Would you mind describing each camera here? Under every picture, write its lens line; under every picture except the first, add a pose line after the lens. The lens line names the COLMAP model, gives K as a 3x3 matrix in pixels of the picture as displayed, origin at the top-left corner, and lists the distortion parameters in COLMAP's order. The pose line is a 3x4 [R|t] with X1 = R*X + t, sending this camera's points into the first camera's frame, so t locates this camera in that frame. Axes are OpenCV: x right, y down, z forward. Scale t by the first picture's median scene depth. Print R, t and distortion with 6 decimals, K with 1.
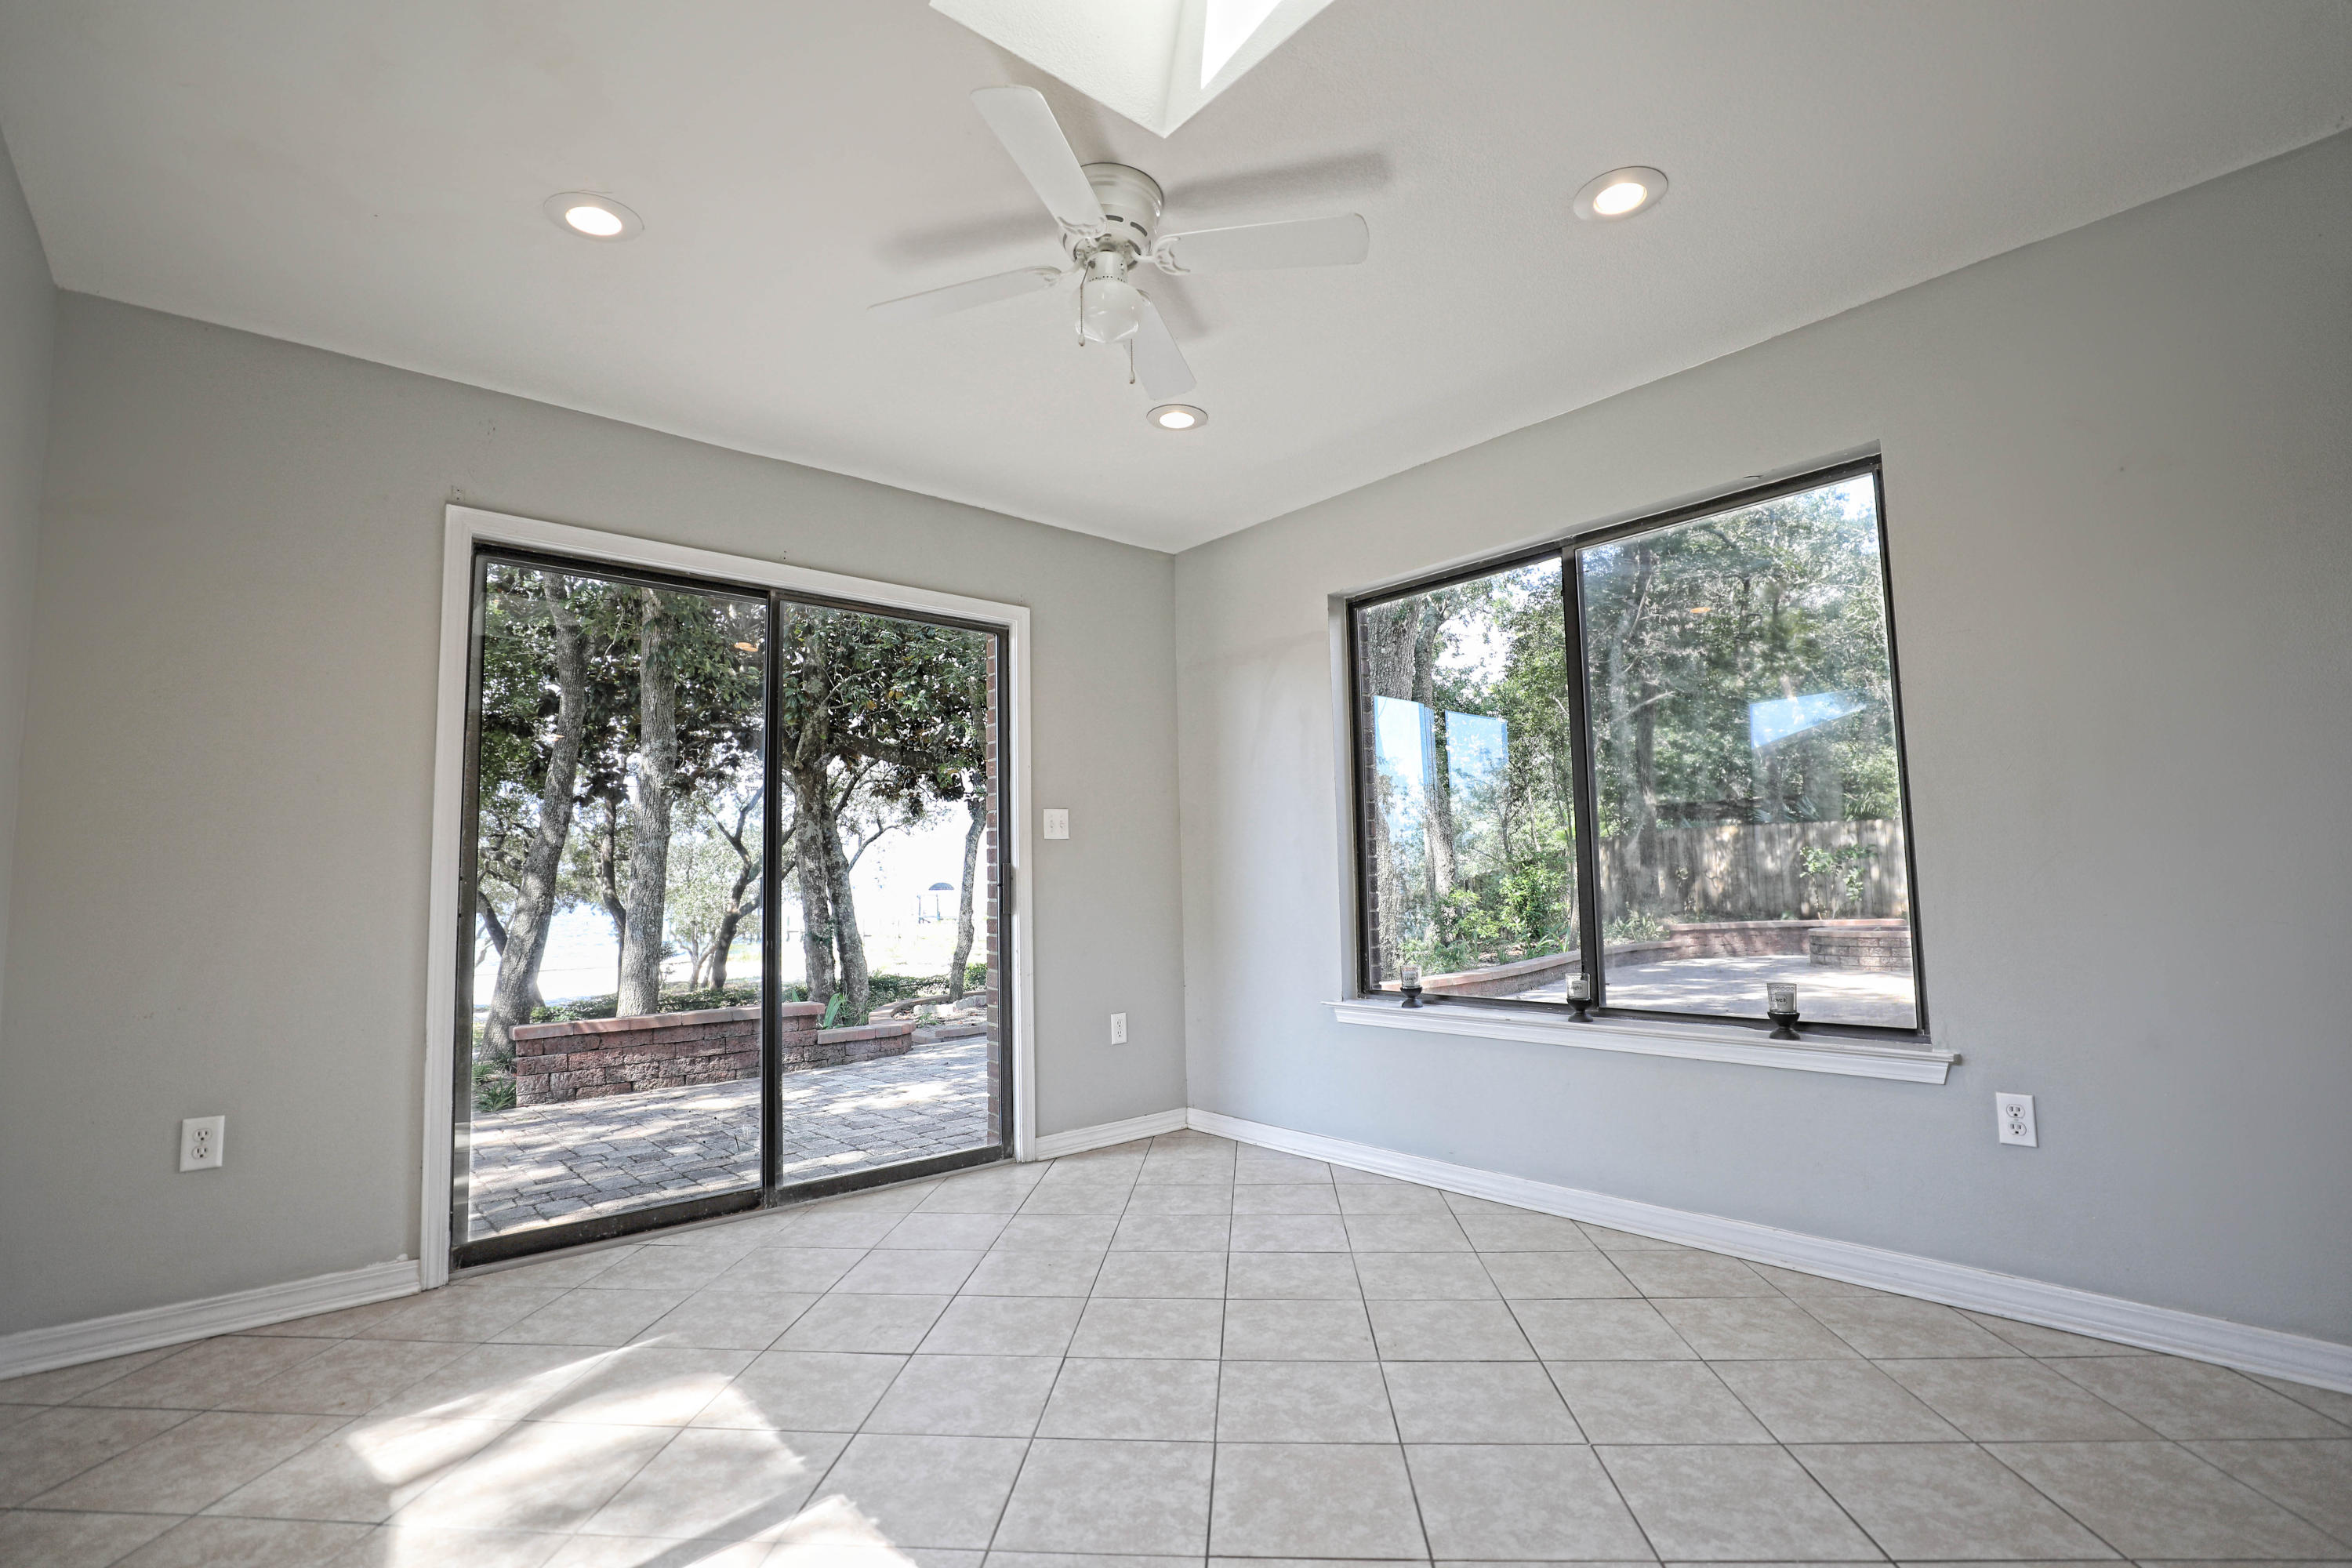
lens RADIAL K [[1120.2, 0, 1260.9], [0, 1120.2, 780.5], [0, 0, 1]] dist [-0.046258, 0.012265]
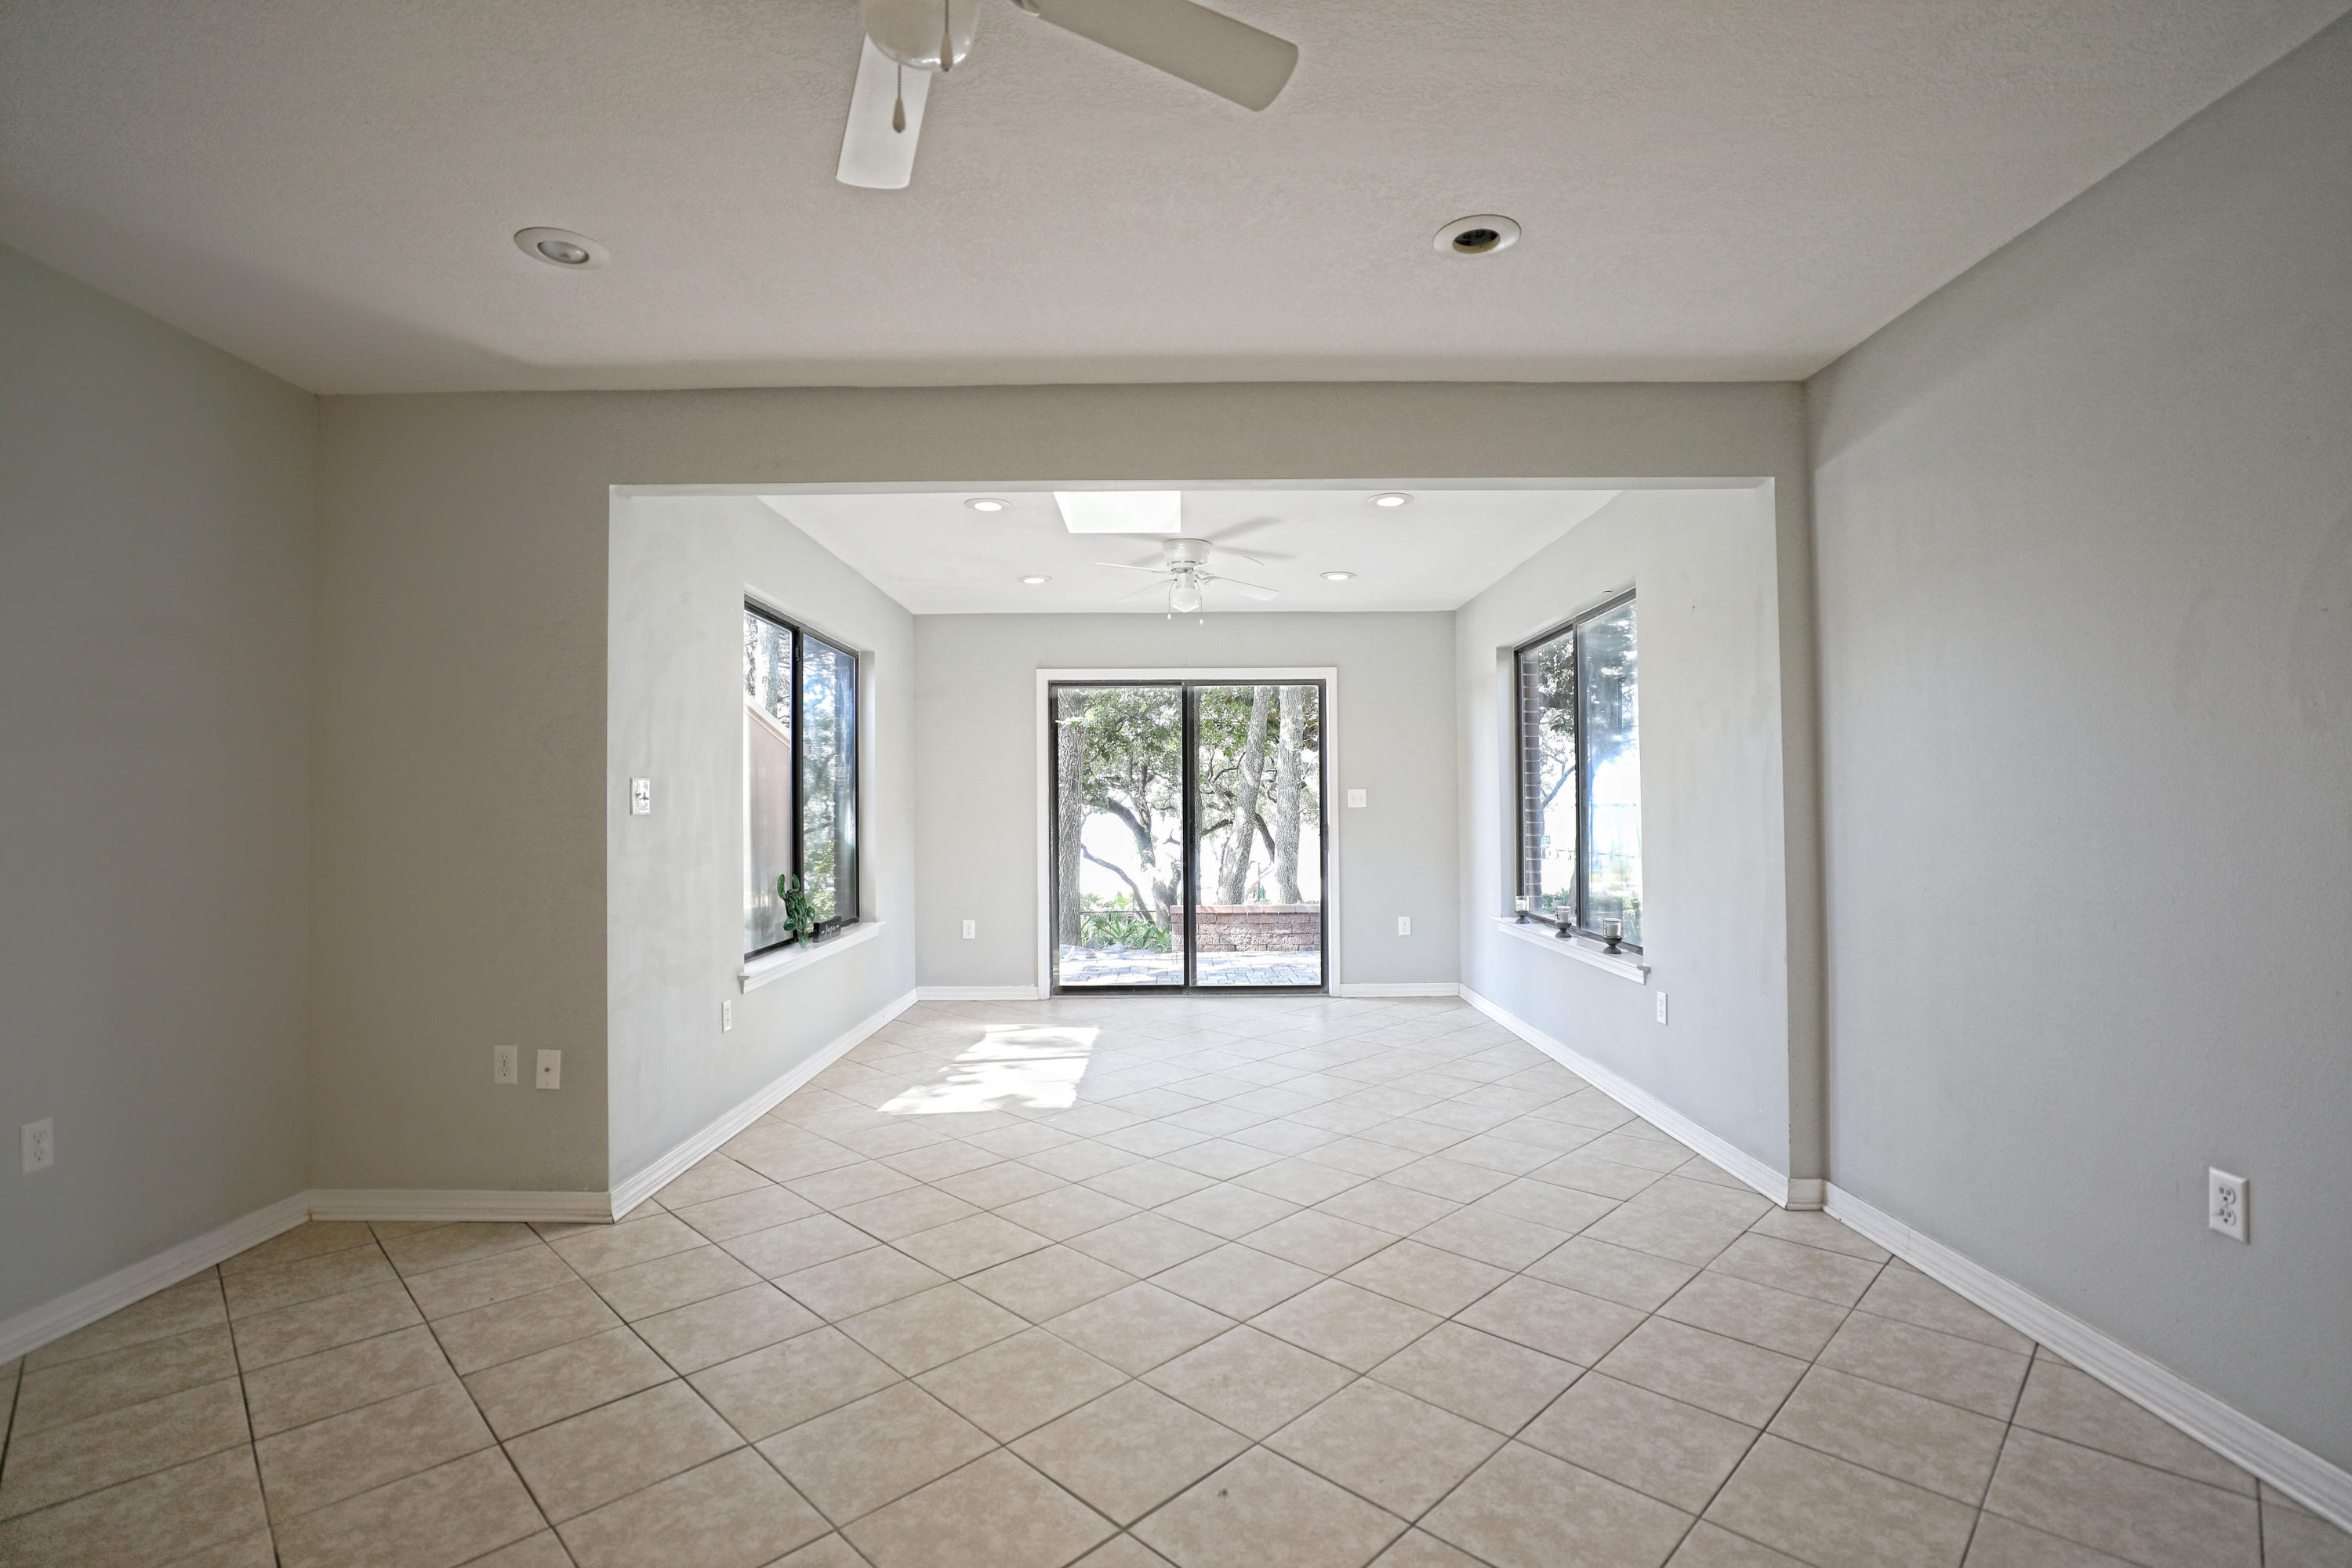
lens RADIAL K [[1089.6, 0, 1171.5], [0, 1089.6, 786.3], [0, 0, 1]] dist [-0.000037, 0.000298]
pose [[0.745981, -0.001840, -0.665964, 0.833449], [0.051695, 0.997139, 0.055151, -0.099777], [0.663958, -0.075569, 0.743942, -0.453933]]
